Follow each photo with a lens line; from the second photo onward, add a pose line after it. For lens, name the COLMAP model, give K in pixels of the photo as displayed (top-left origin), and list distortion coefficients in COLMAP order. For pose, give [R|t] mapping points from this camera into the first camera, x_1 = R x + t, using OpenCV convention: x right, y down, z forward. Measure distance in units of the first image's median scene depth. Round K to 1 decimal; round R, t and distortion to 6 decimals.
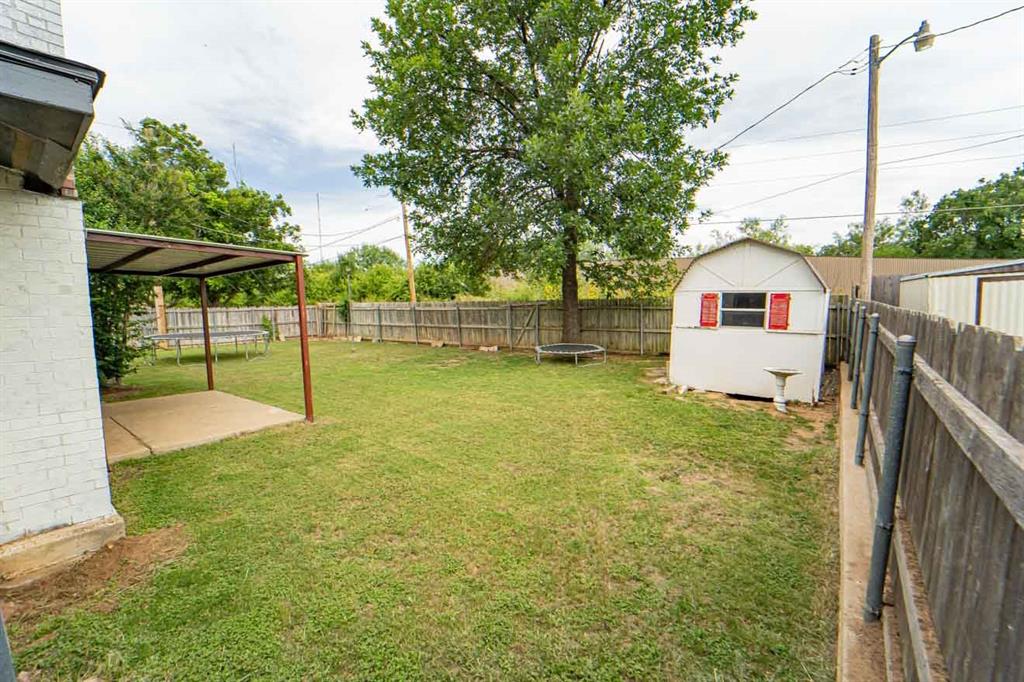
lens RADIAL K [[415.2, 0, 513.9], [0, 415.2, 347.4], [0, 0, 1]] dist [-0.022092, -0.000136]
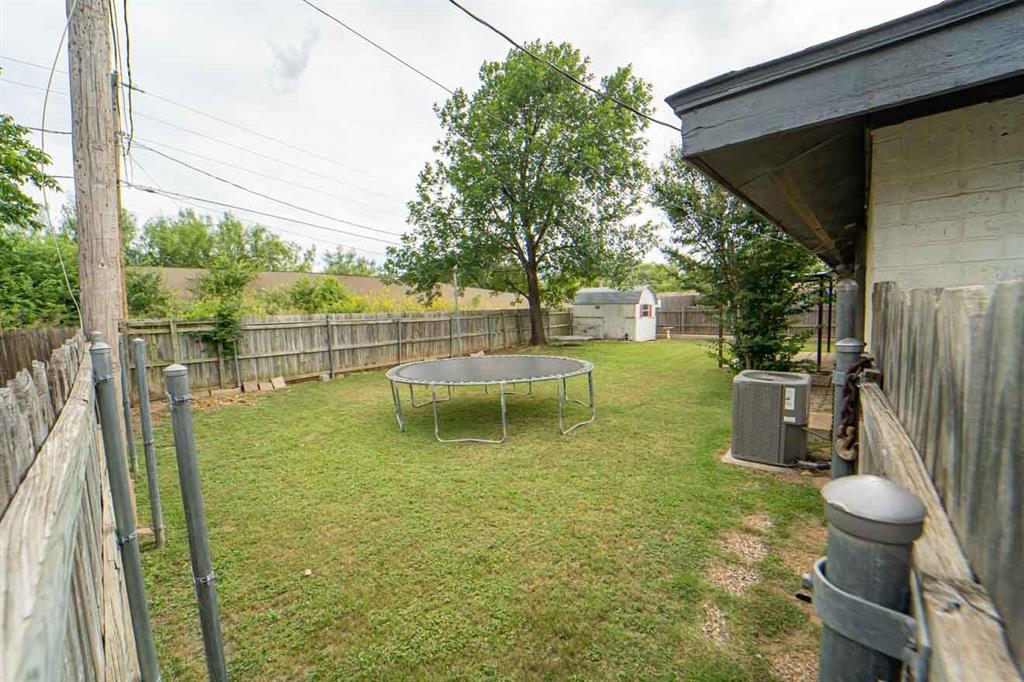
lens RADIAL K [[415.2, 0, 513.9], [0, 415.2, 347.4], [0, 0, 1]] dist [-0.022092, -0.000136]
pose [[0.028161, -0.094803, 0.995098, -1.059142], [0.115892, 0.989089, 0.090951, -0.095171], [-0.992863, 0.112763, 0.038841, 0.806720]]
